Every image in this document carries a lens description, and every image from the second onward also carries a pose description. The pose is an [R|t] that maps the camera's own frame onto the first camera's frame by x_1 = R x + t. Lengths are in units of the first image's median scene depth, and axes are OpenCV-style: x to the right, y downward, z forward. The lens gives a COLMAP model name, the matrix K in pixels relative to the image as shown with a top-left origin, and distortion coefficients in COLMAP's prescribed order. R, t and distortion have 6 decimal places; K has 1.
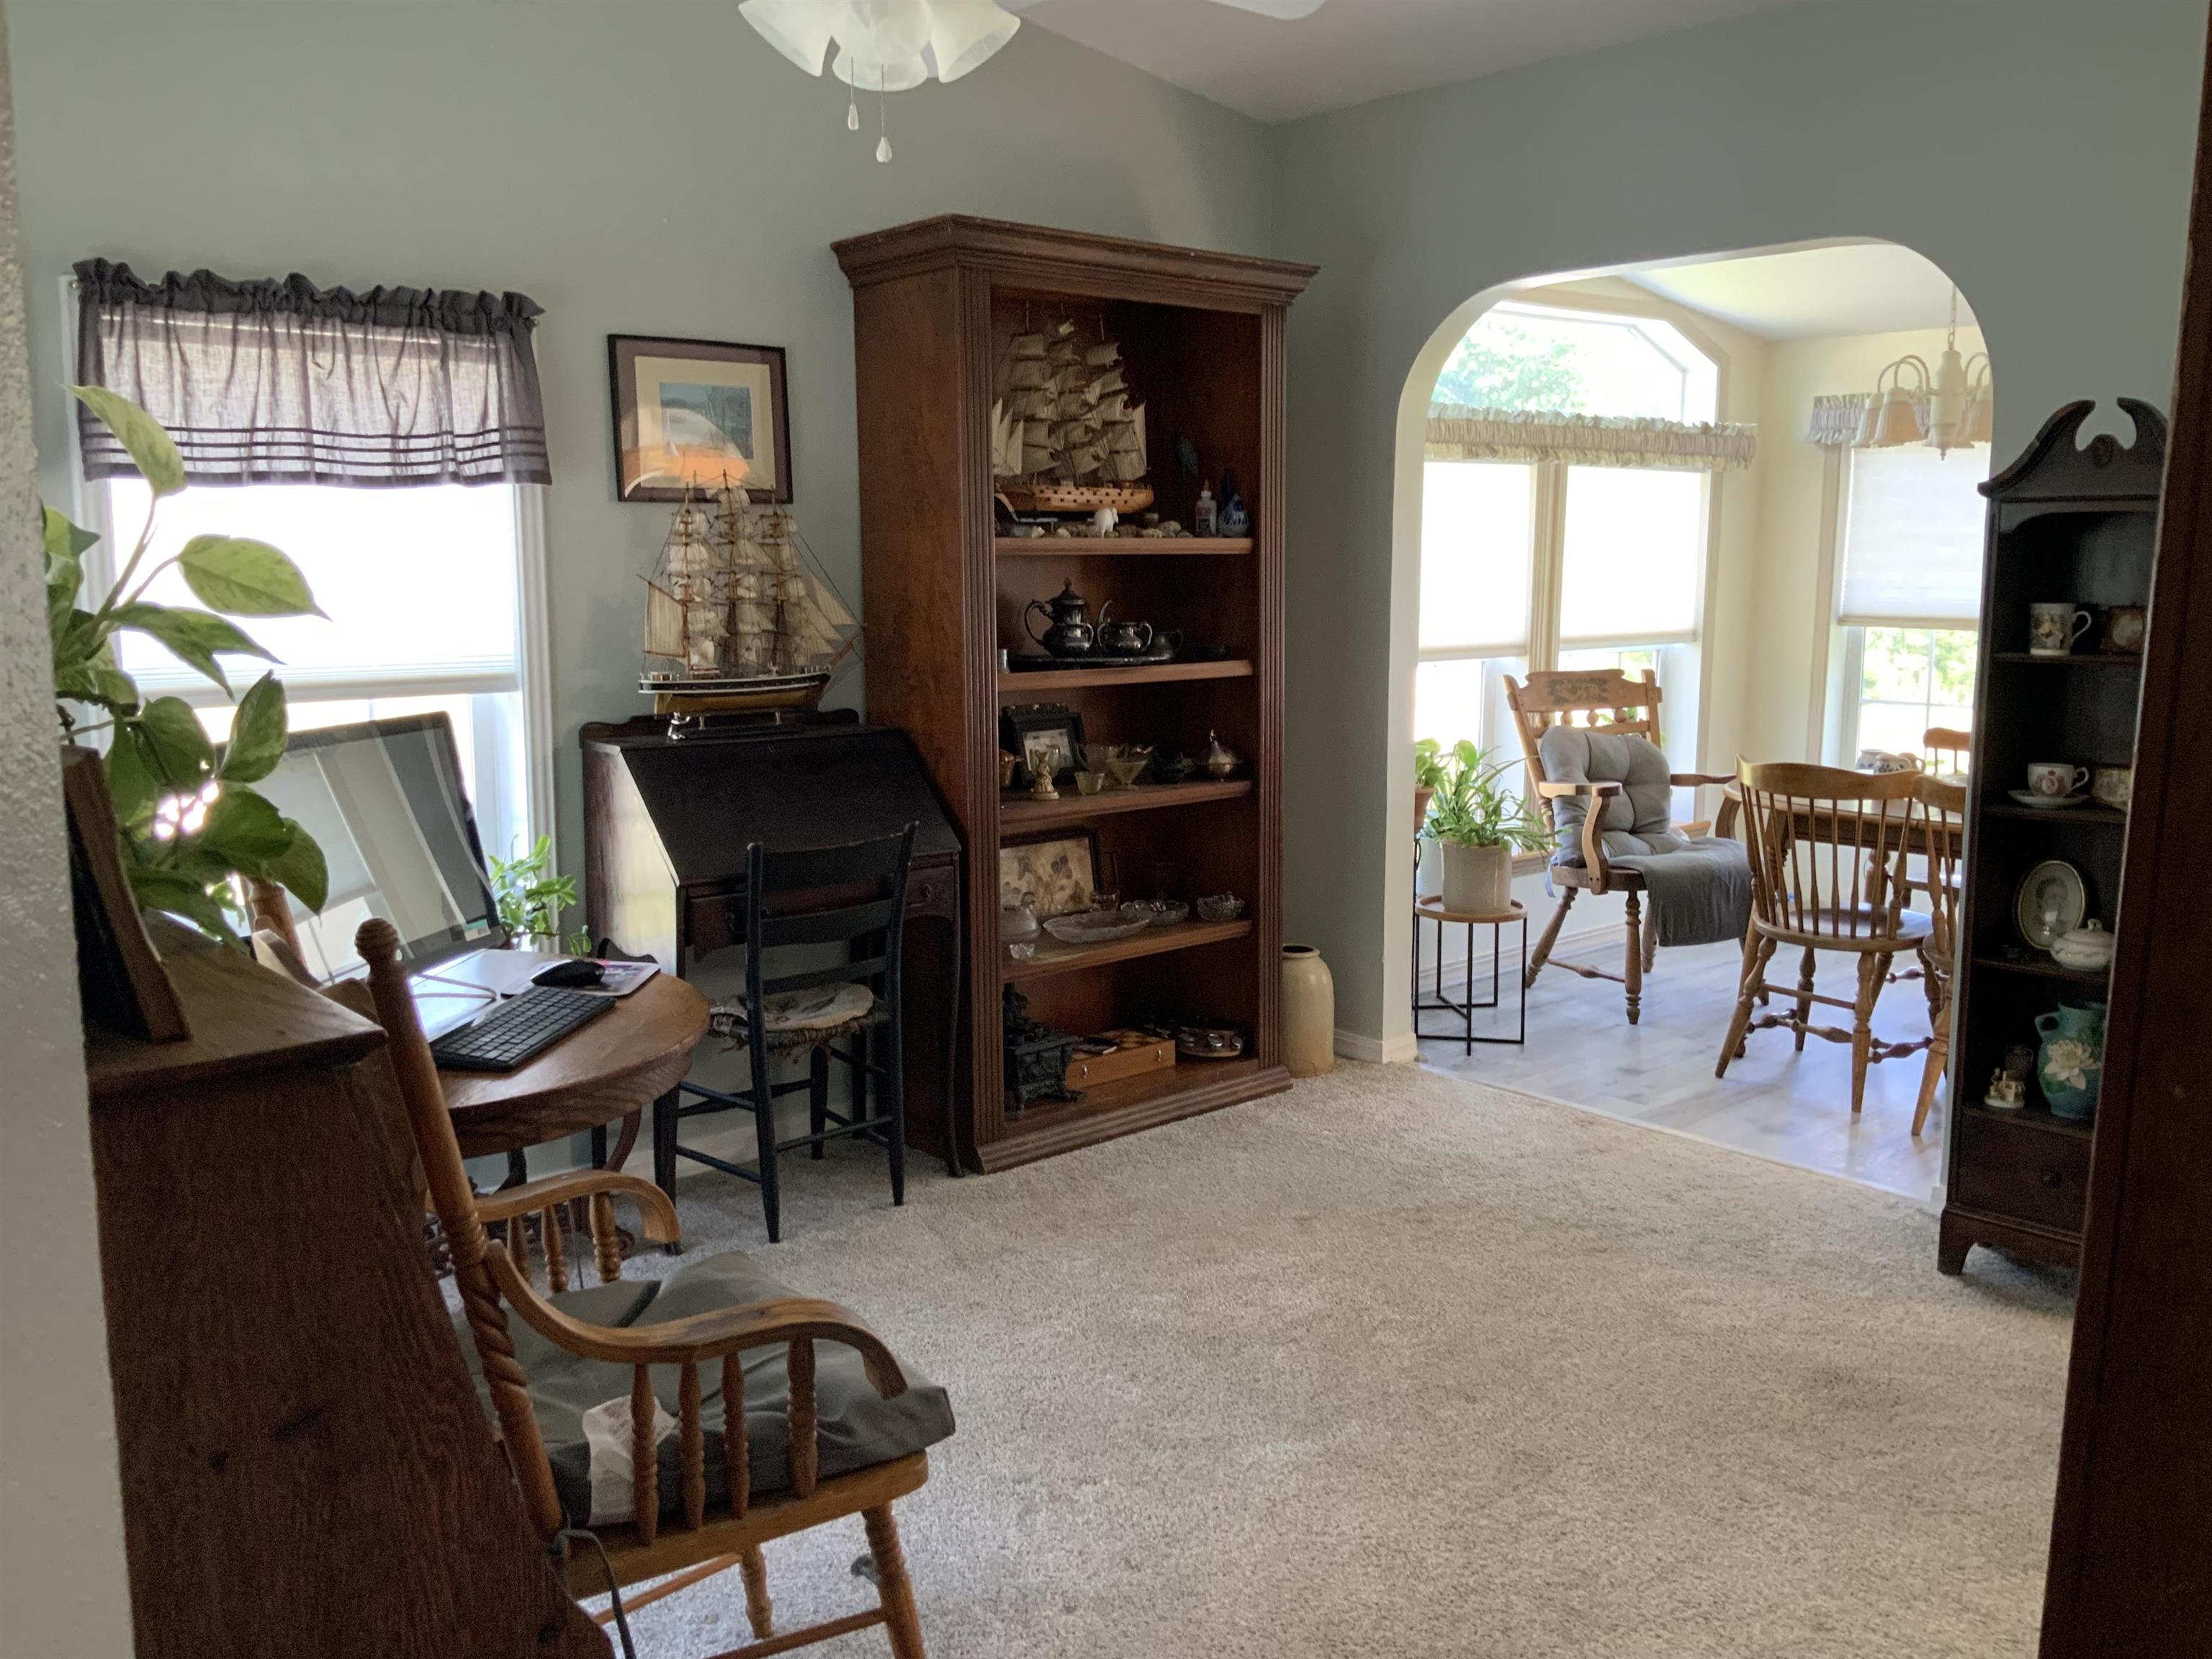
lens RADIAL K [[1829.8, 0, 1109.6], [0, 1829.8, 828.2], [0, 0, 1]] dist [0.058466, -0.096373]
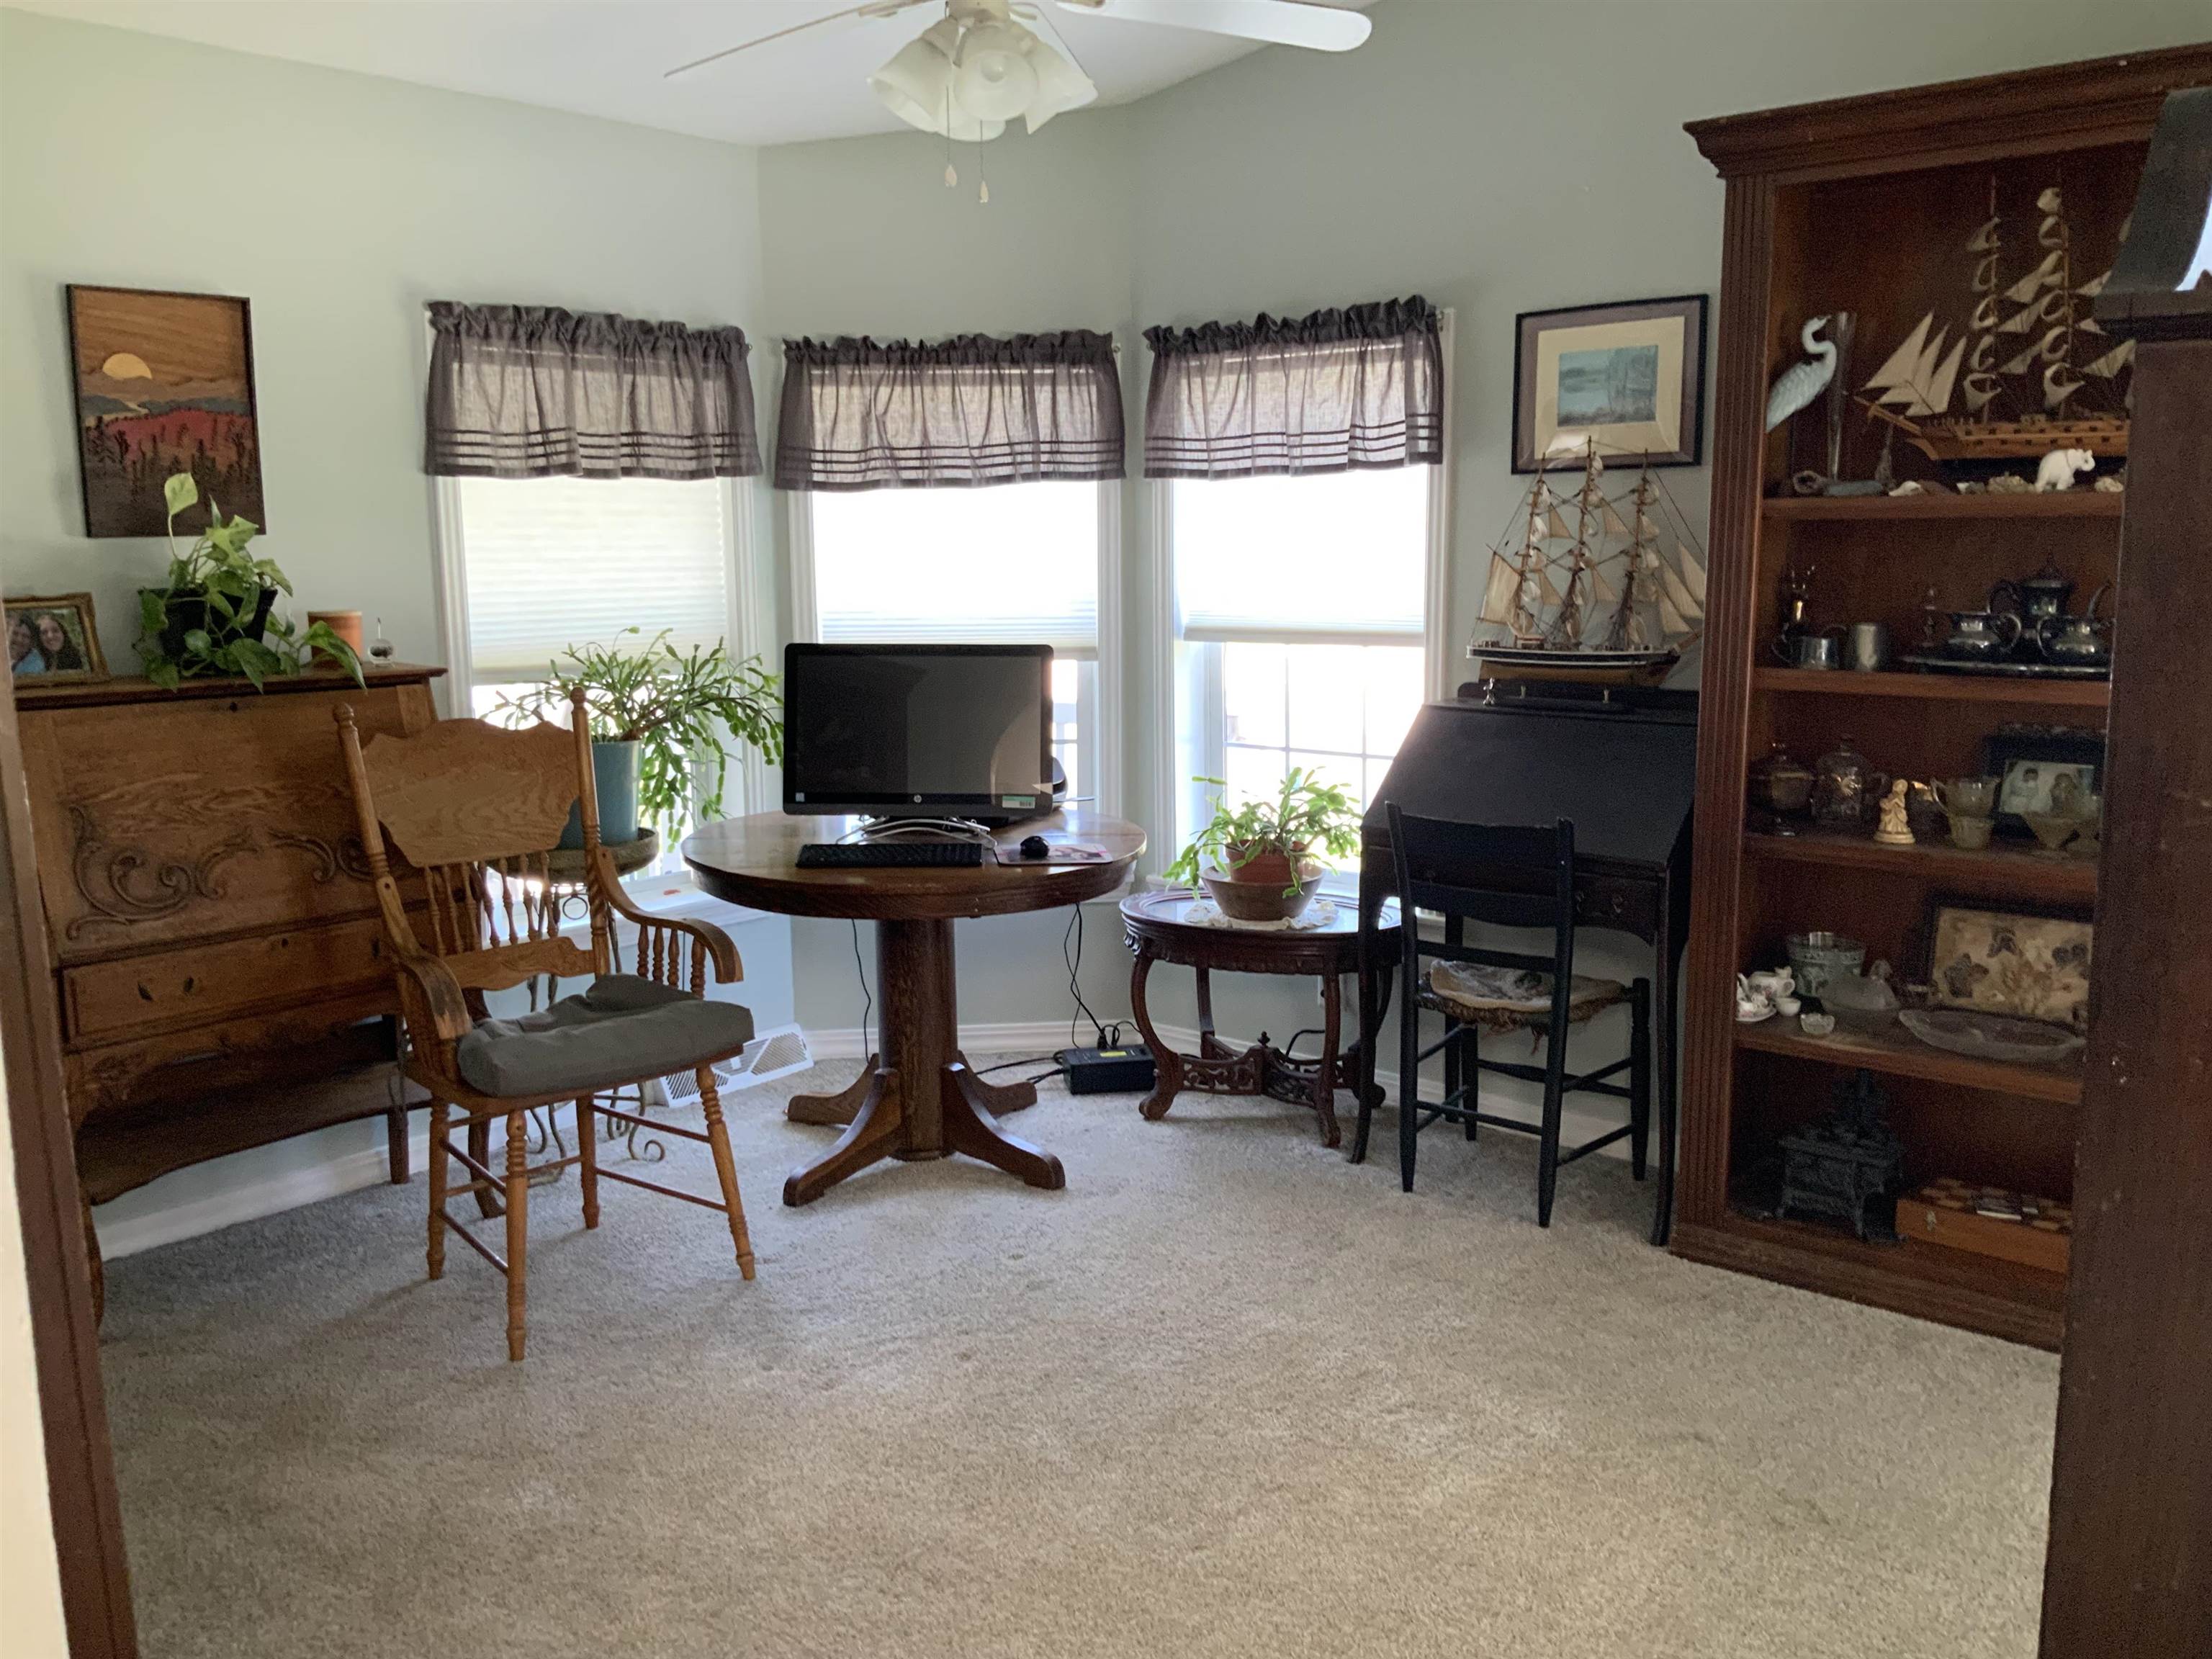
lens RADIAL K [[1829.8, 0, 1116.4], [0, 1829.8, 836.7], [0, 0, 1]] dist [0.058466, -0.096373]
pose [[0.141303, 0.158495, -0.977196, 0.780966], [-0.141469, 0.980202, 0.138527, -0.091888], [0.979806, 0.118669, 0.160927, 0.658591]]
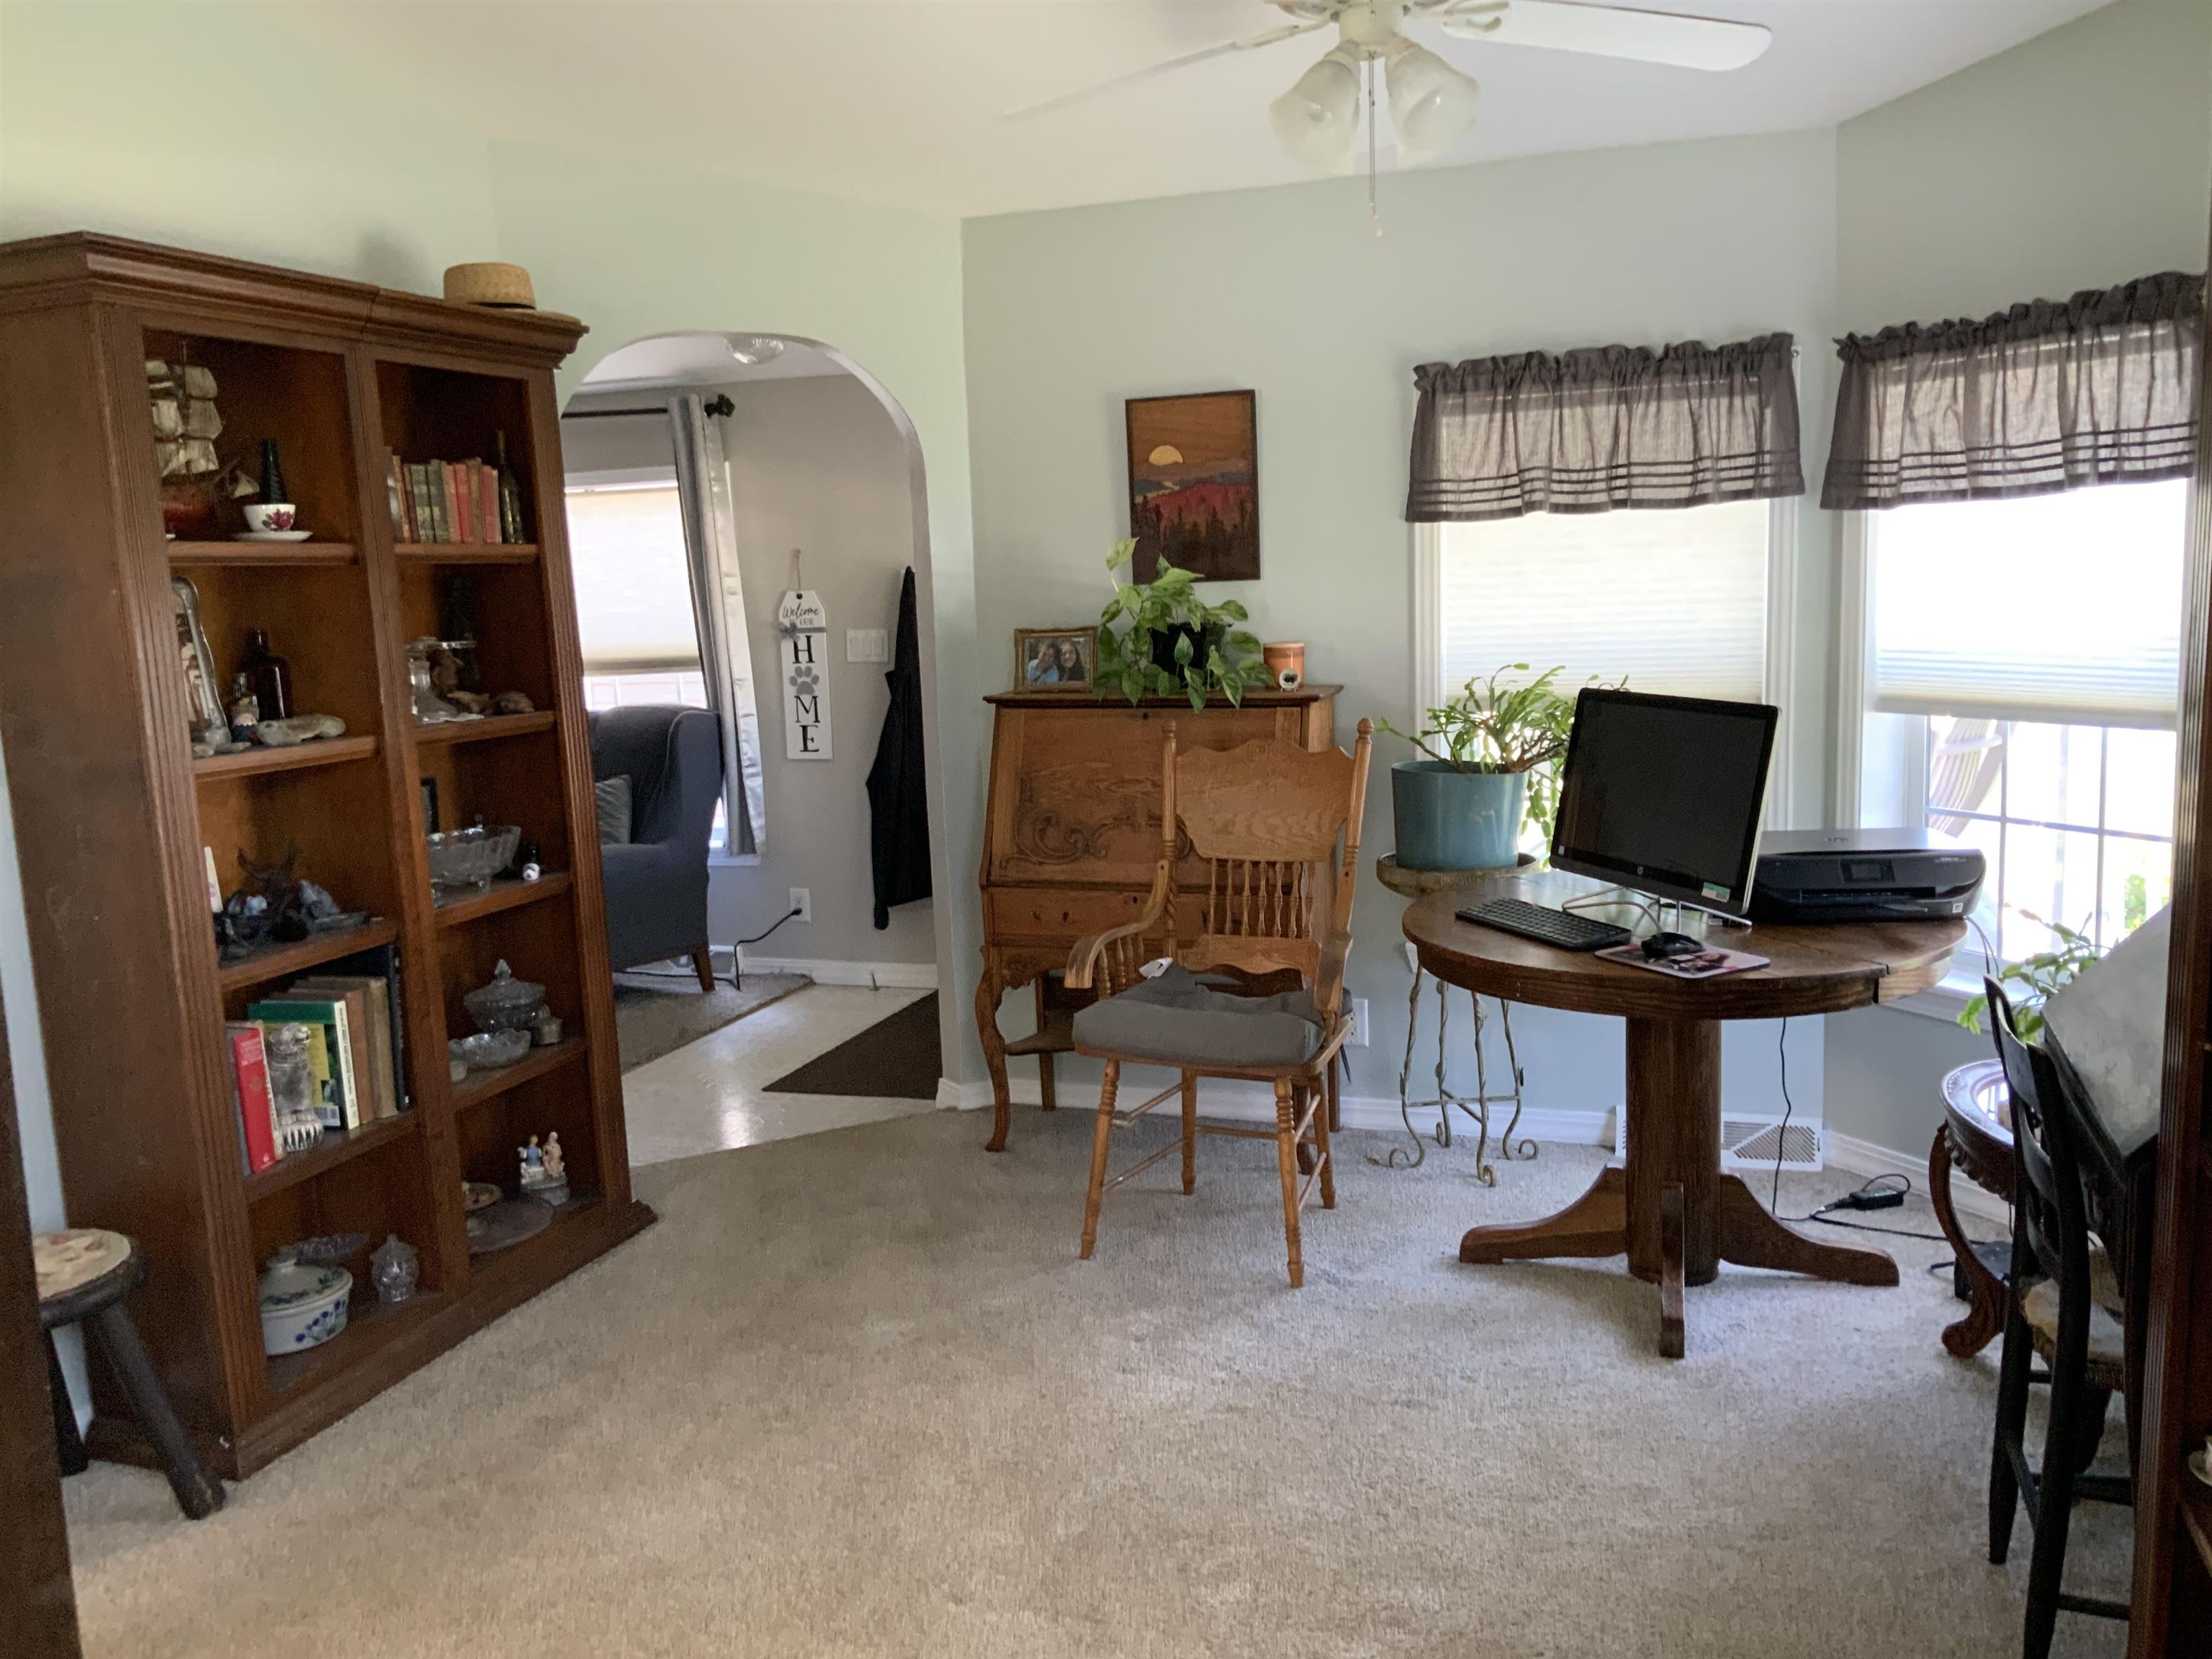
lens RADIAL K [[1829.8, 0, 1107.6], [0, 1829.8, 838.6], [0, 0, 1]] dist [0.058466, -0.096373]
pose [[-0.870453, 0.100427, -0.481898, 0.464251], [-0.040619, 0.960975, 0.273636, -0.197178], [0.490573, 0.257762, -0.832404, 1.271444]]
